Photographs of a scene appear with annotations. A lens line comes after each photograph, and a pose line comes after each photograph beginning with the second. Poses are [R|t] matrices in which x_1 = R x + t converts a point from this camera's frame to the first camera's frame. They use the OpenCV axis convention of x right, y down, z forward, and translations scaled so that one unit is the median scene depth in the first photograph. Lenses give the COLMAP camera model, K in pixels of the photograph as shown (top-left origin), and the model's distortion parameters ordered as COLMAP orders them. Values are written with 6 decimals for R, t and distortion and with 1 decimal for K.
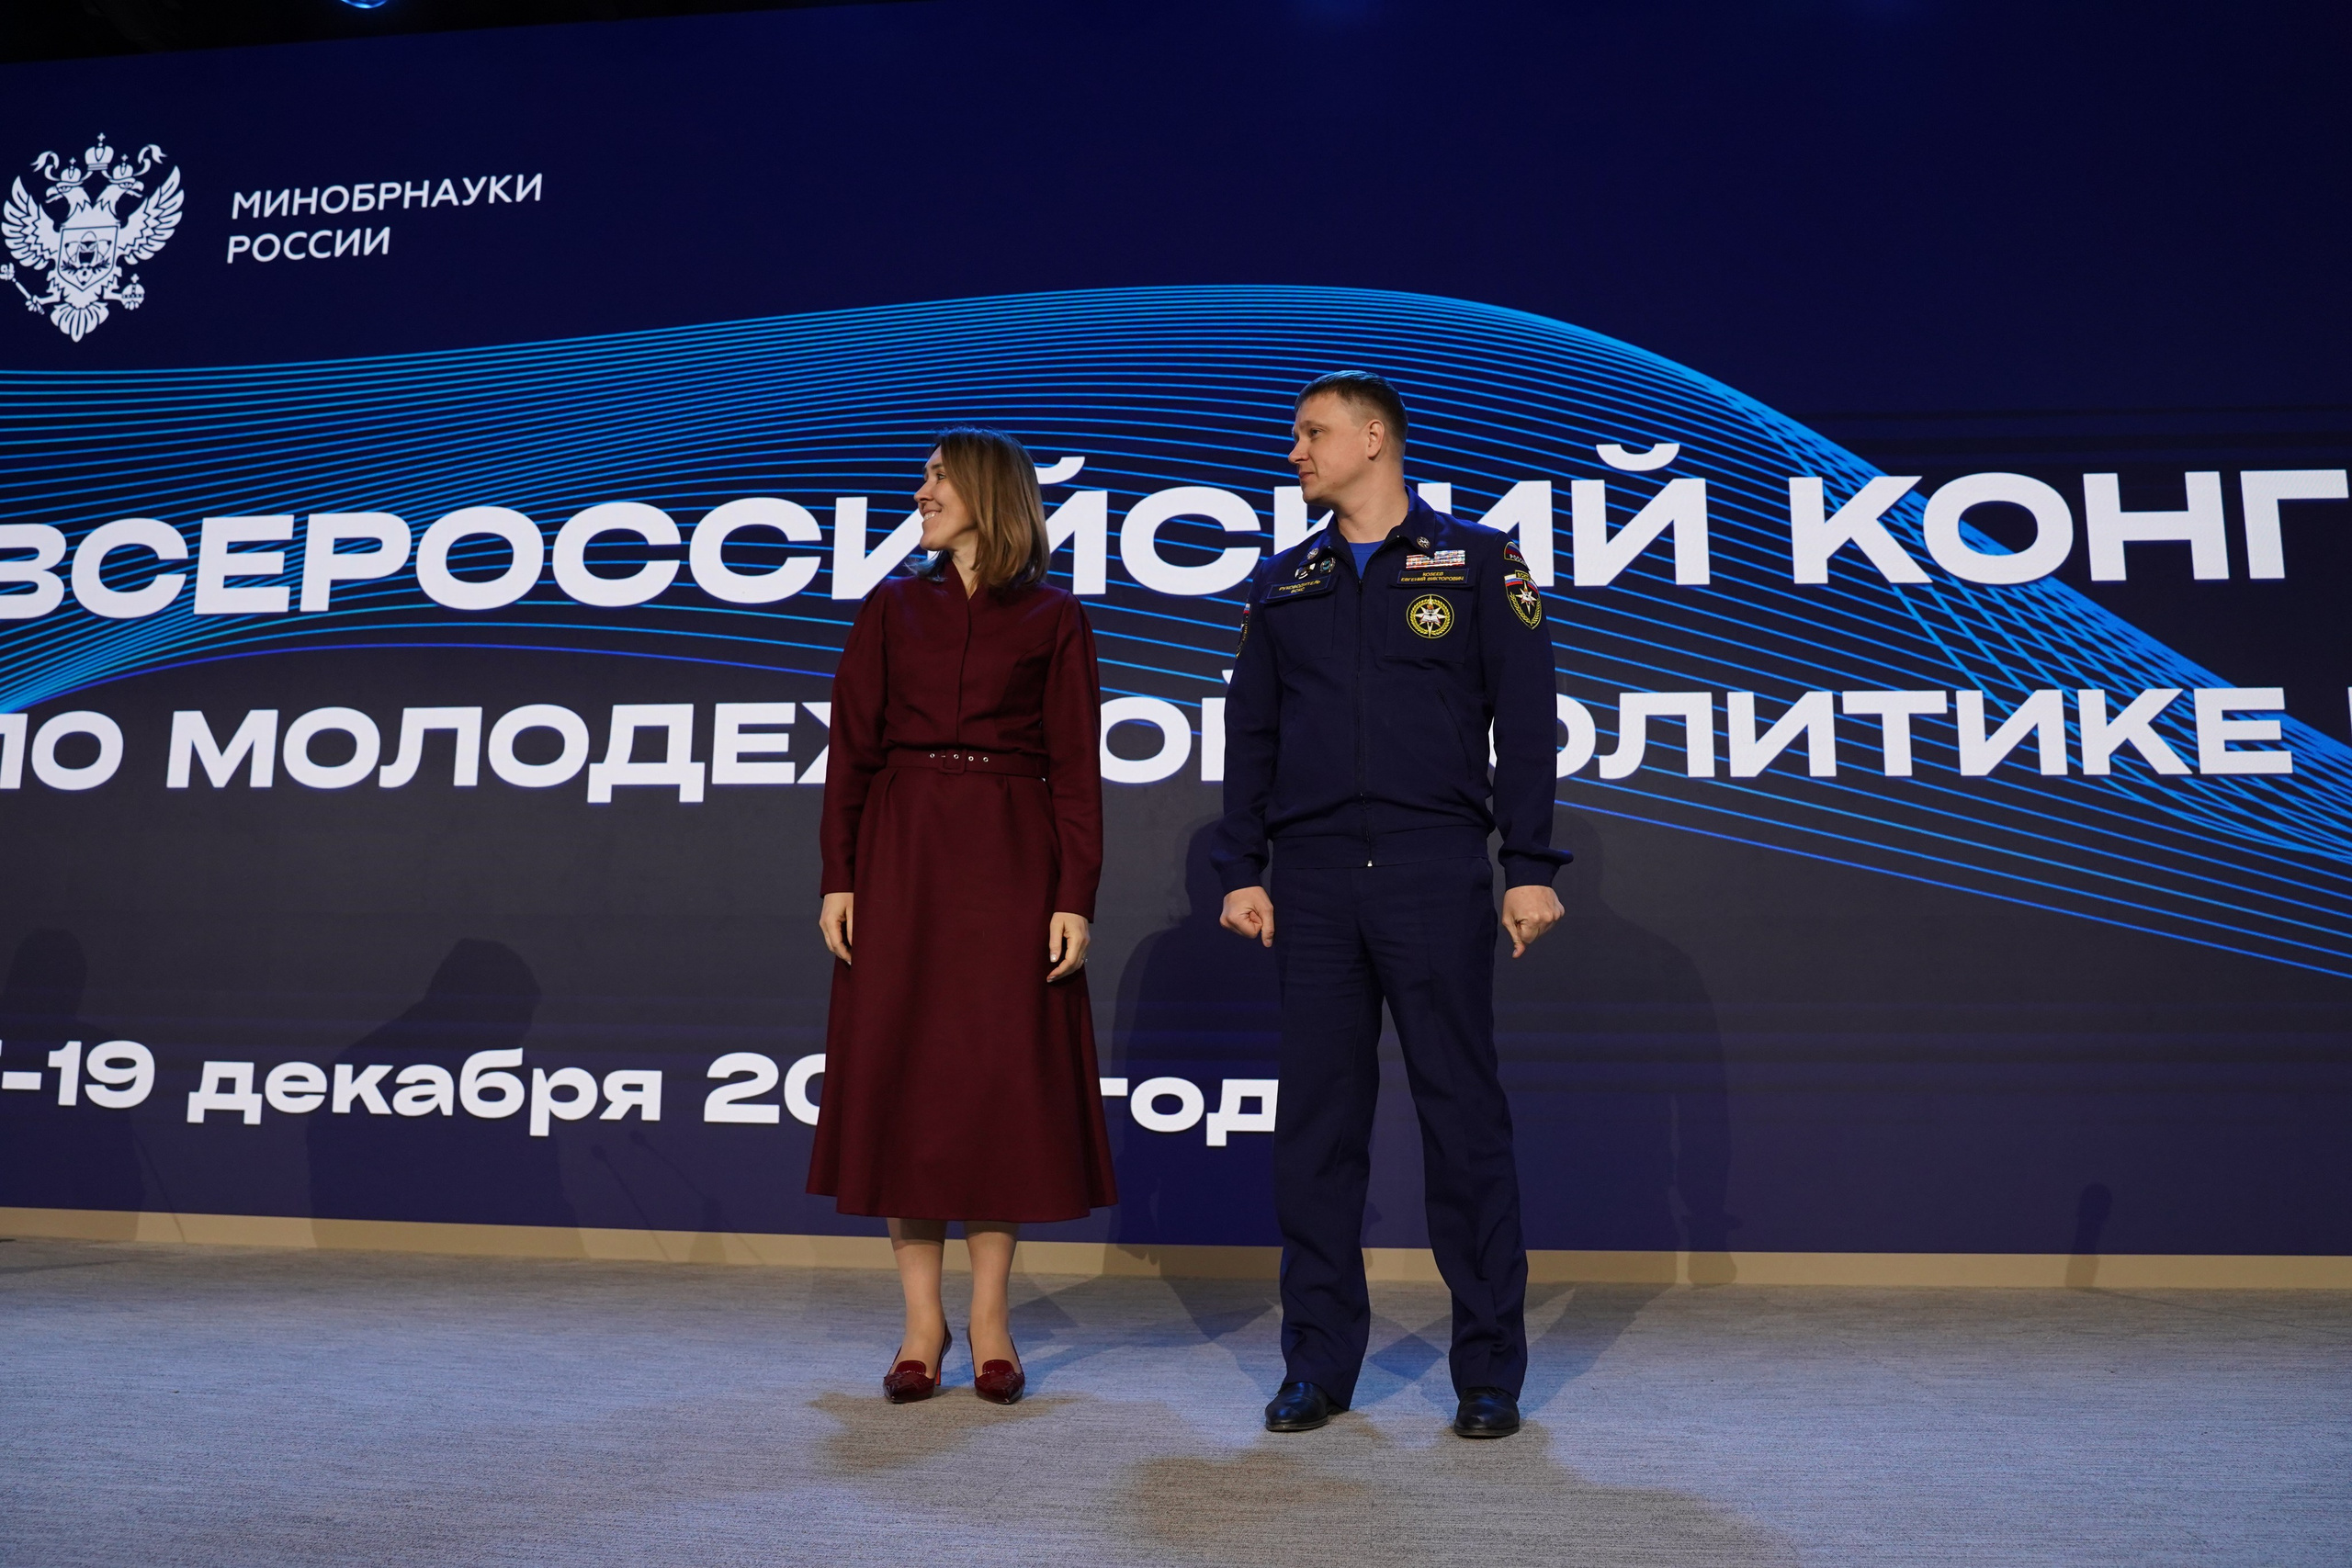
lens RADIAL K [[1895.2, 0, 1163.1], [0, 1895.2, 767.5], [0, 0, 1]] dist [-0.106889, 0.073158]
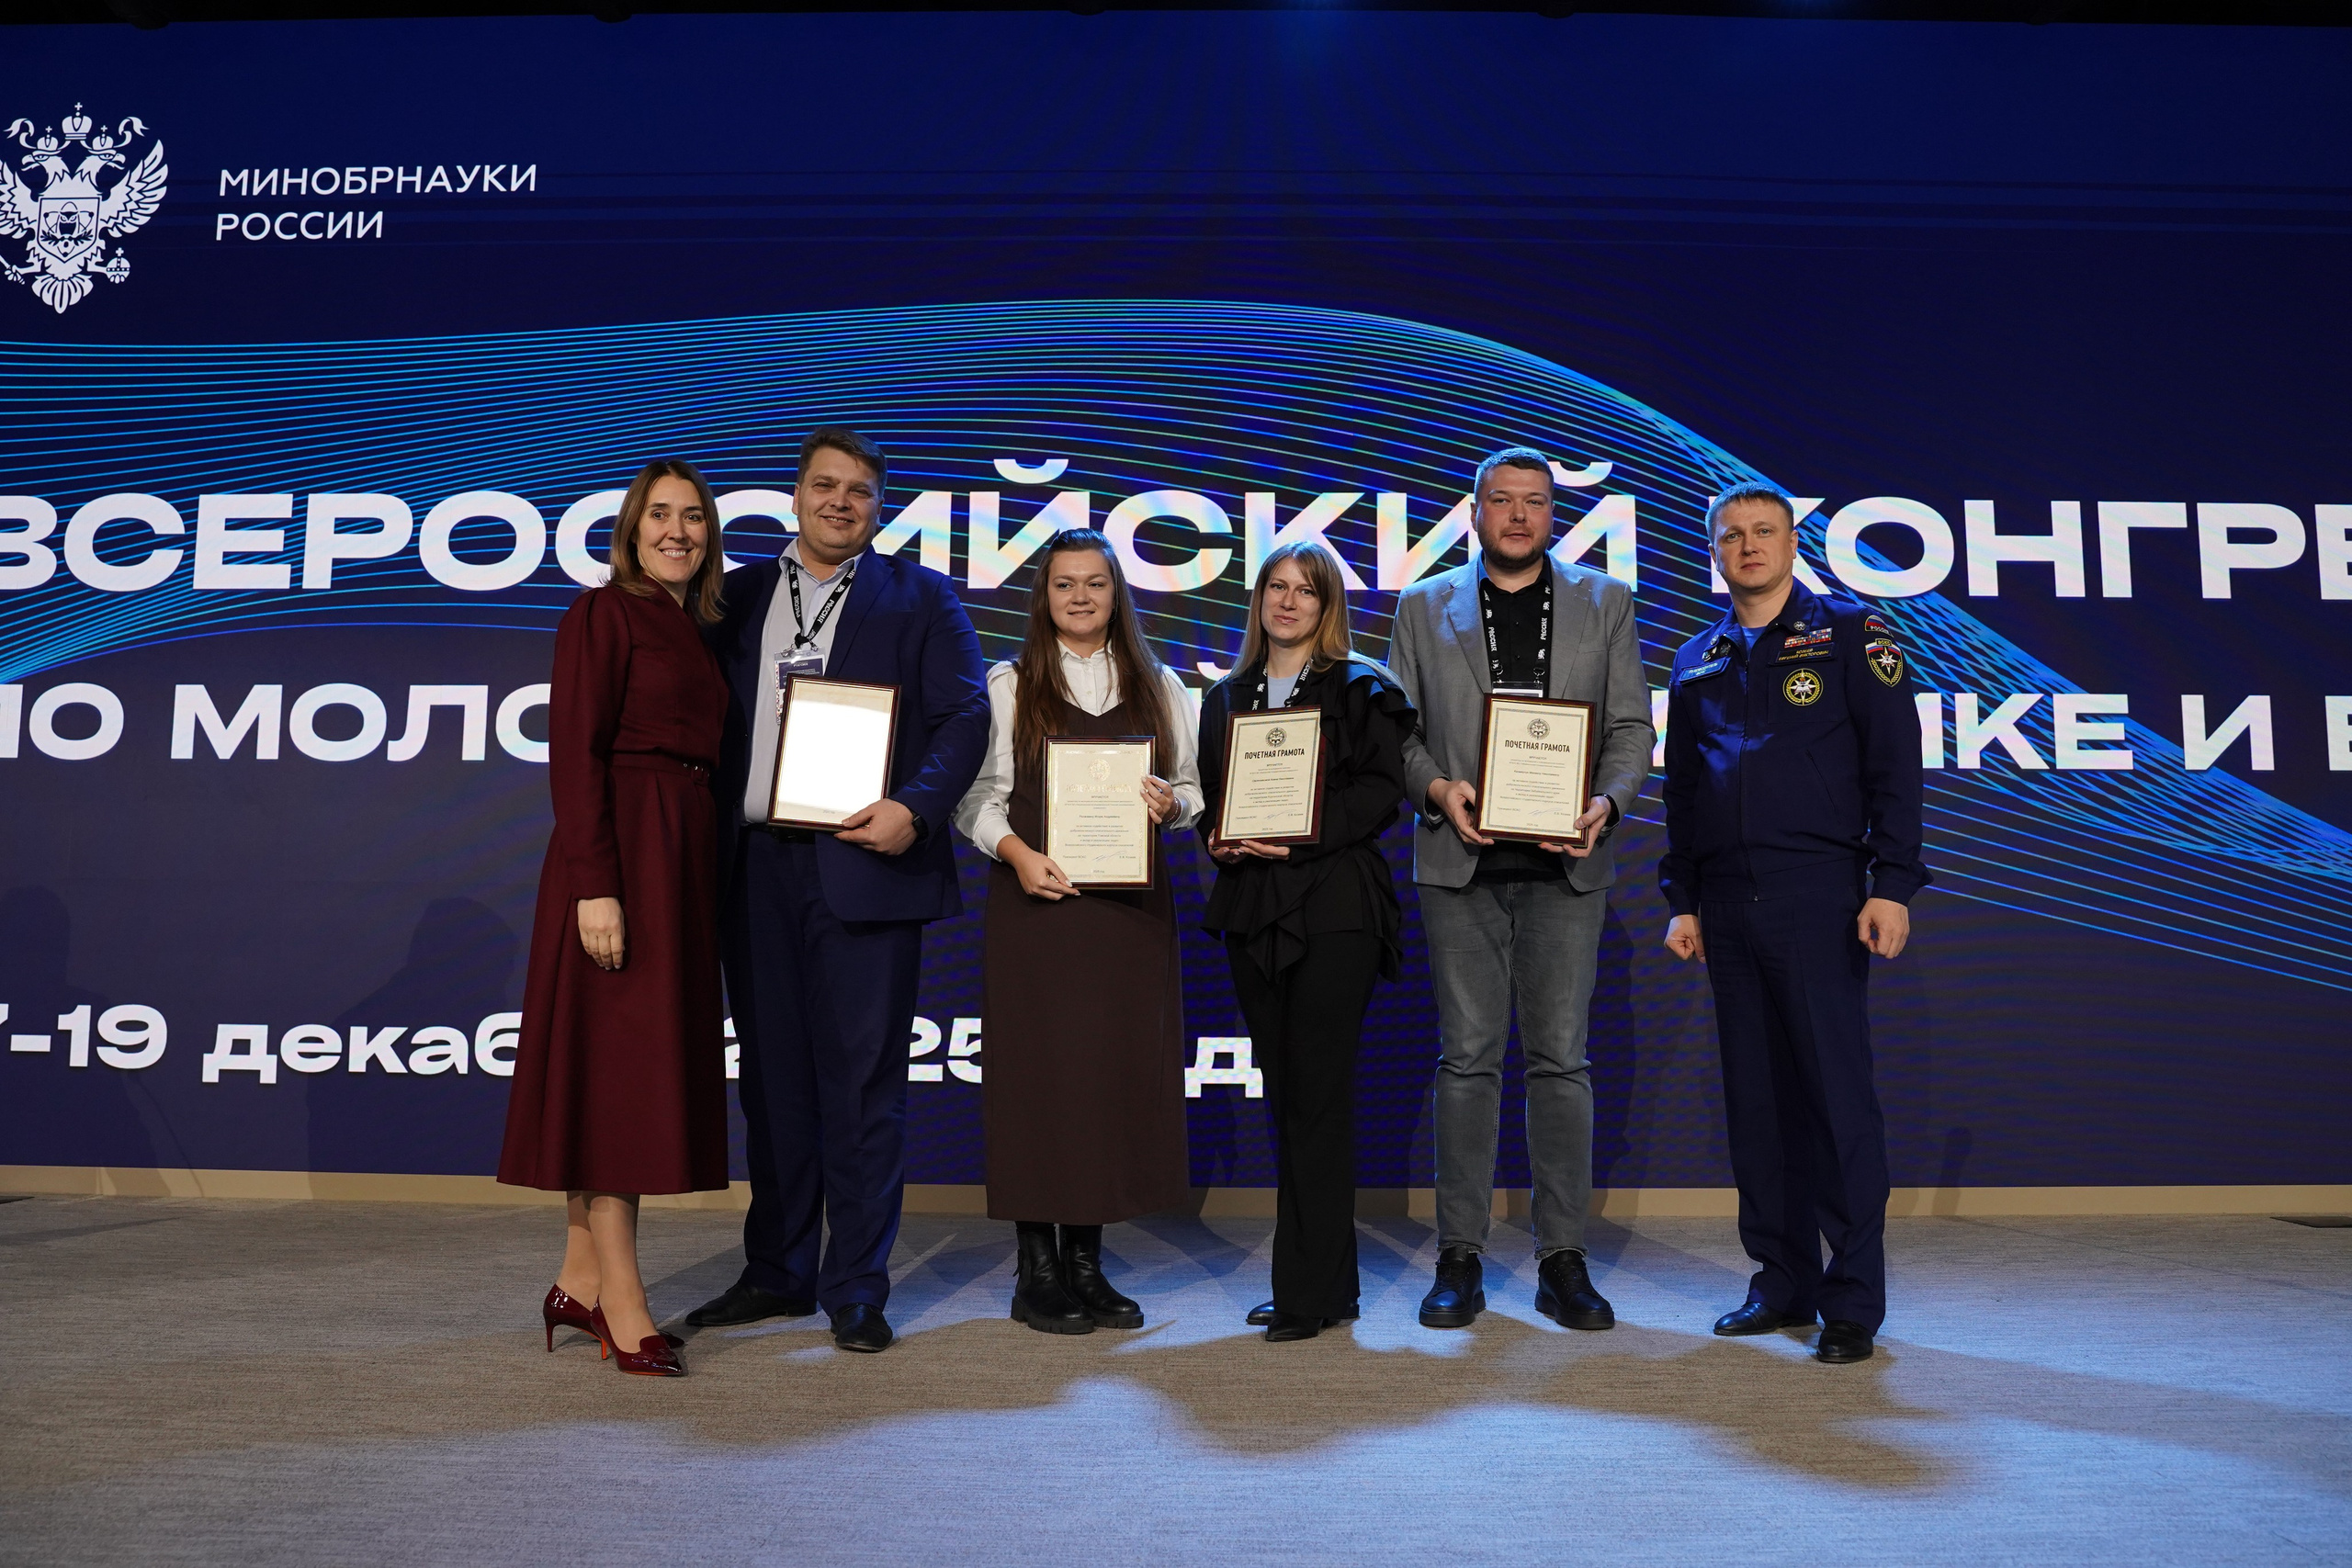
lens RADIAL K [[1895.2, 0, 1170.9], [0, 1895.2, 761.9], [0, 0, 1]] dist [-0.106987, 0.072686]
pose [[0.995106, 0.007301, 0.098540, -0.087211], [-0.012290, 0.998668, 0.050114, -0.046732], [-0.098042, -0.051080, 0.993870, -0.079991]]
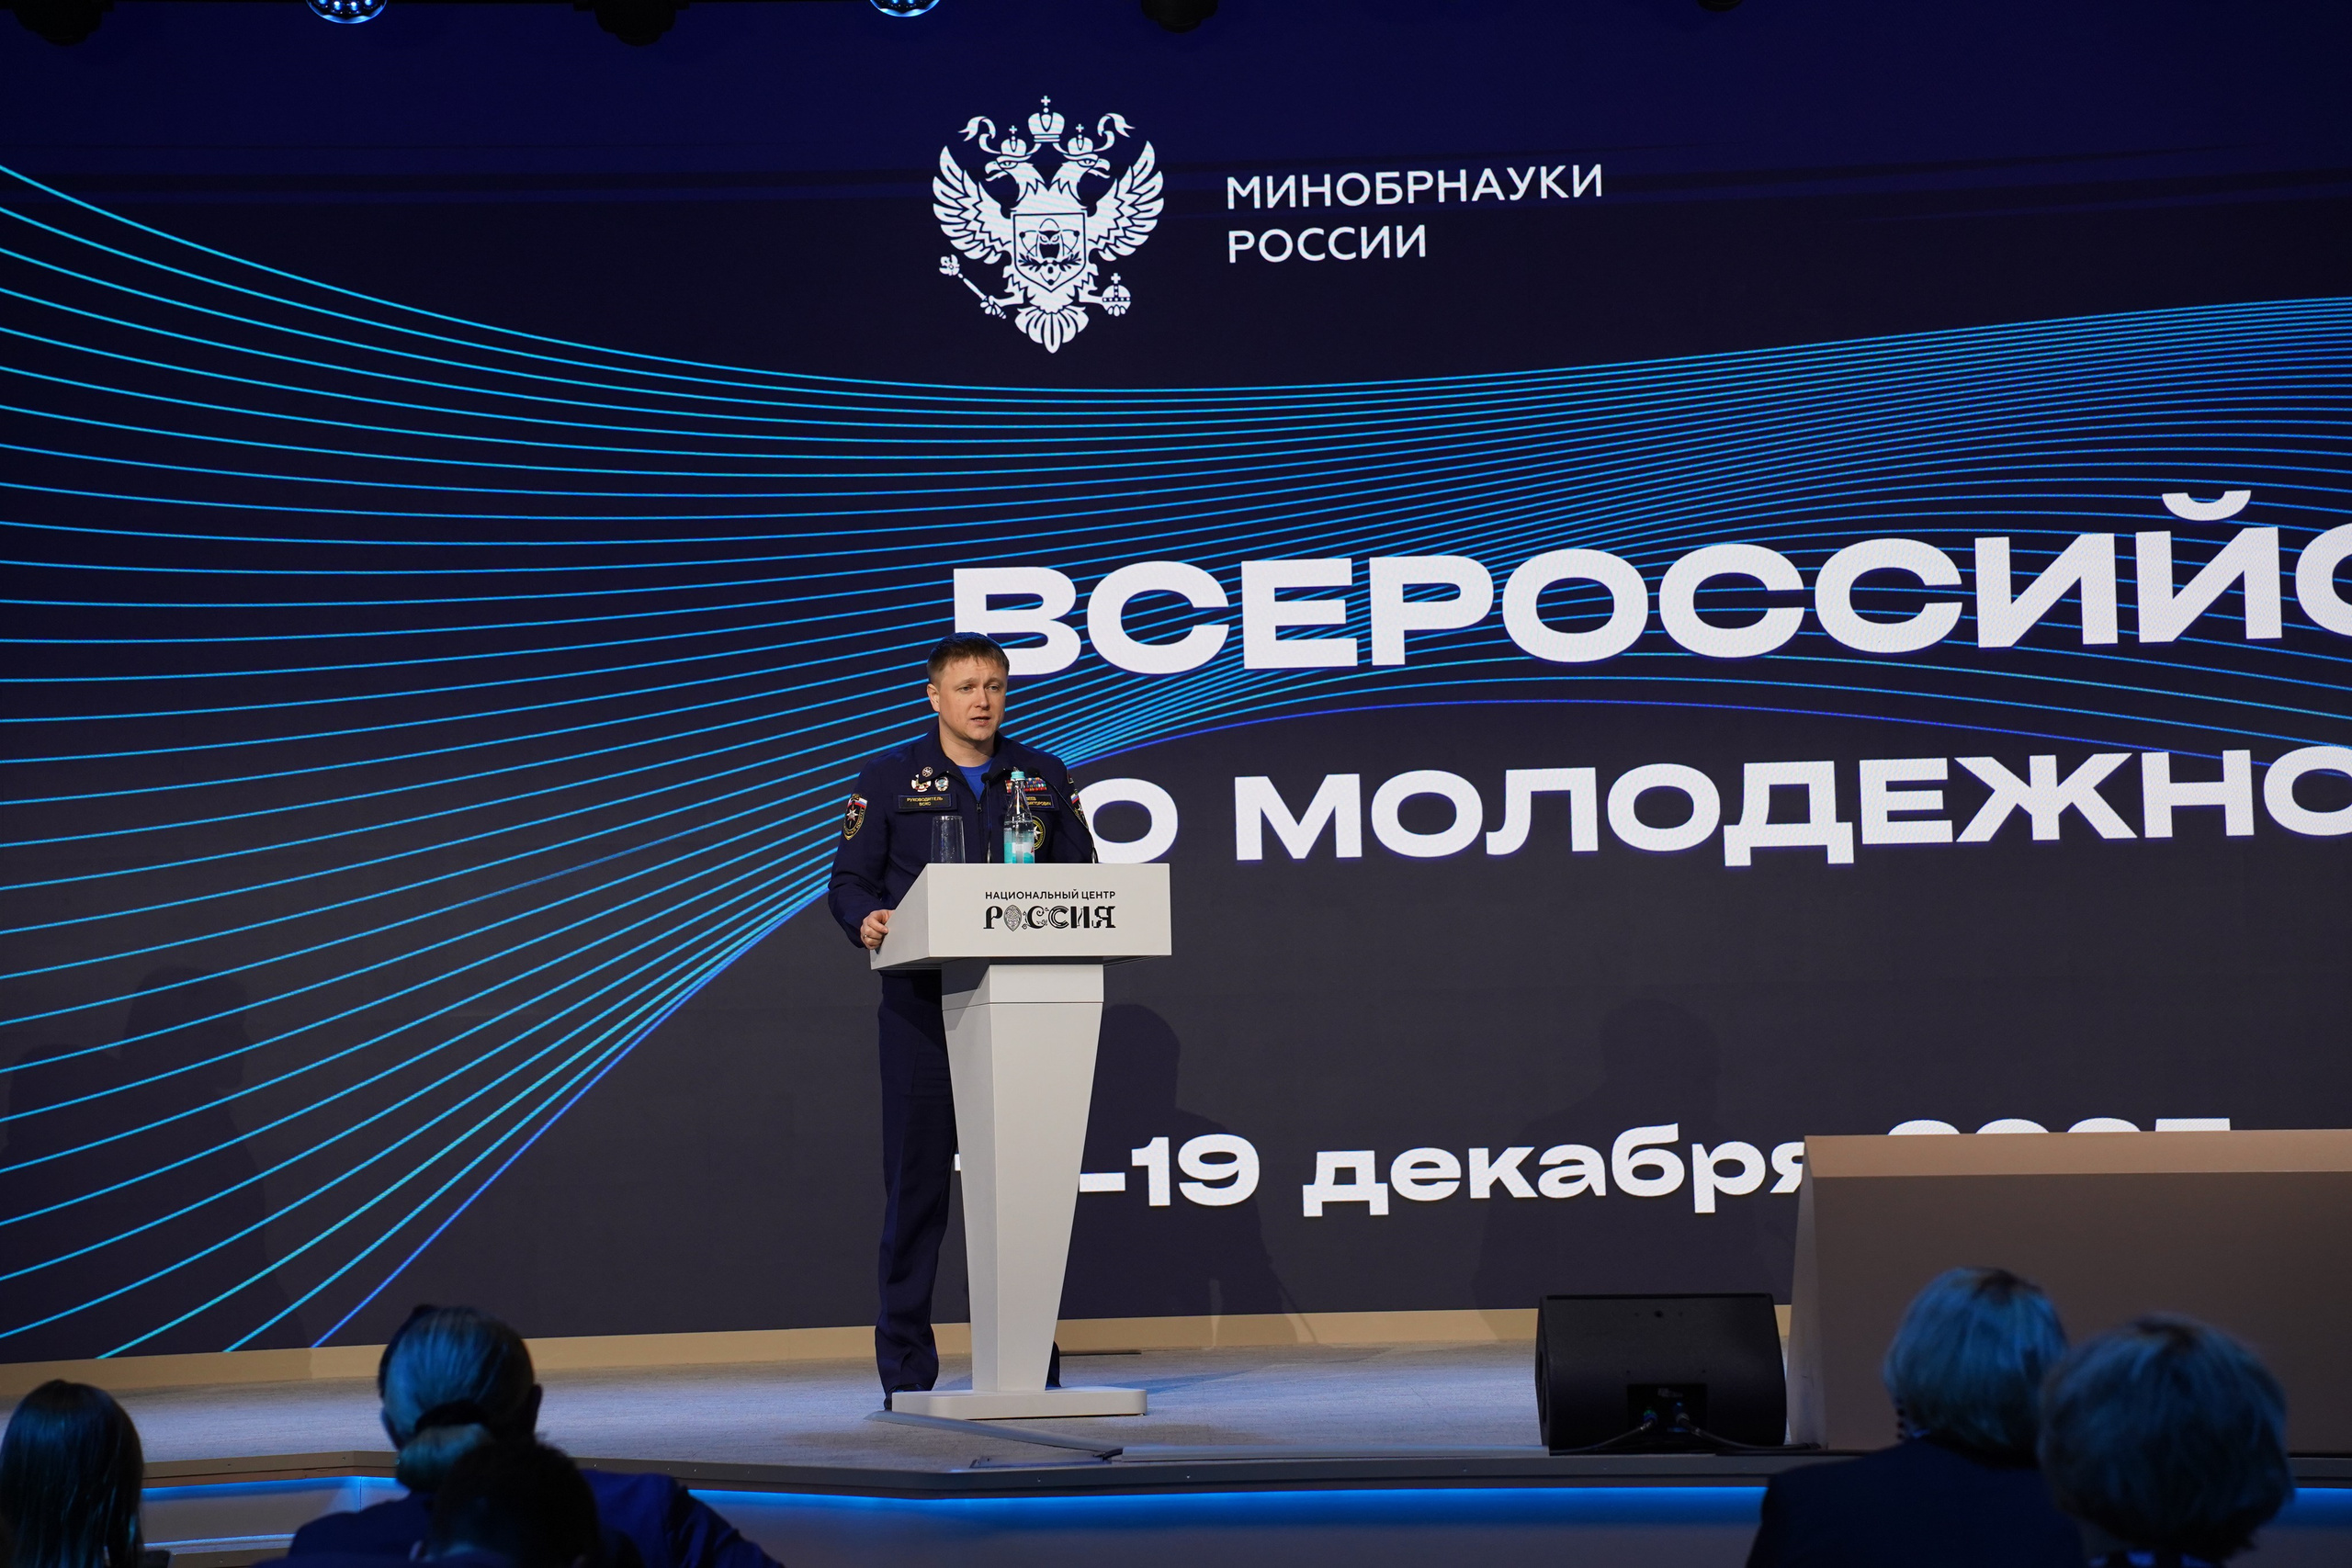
lens RADIAL K [[4767.7, 0, 1167.2], [0, 4767.7, 778.7], [0, 0, 1]] dist [0.538275, 0.571386]
pose [[0.994148, -0.028730, 0.104140, -0.836381], [0.019678, 0.996020, 0.086926, -0.242848], [-0.106223, -0.084368, 0.990757, -1.387490]]
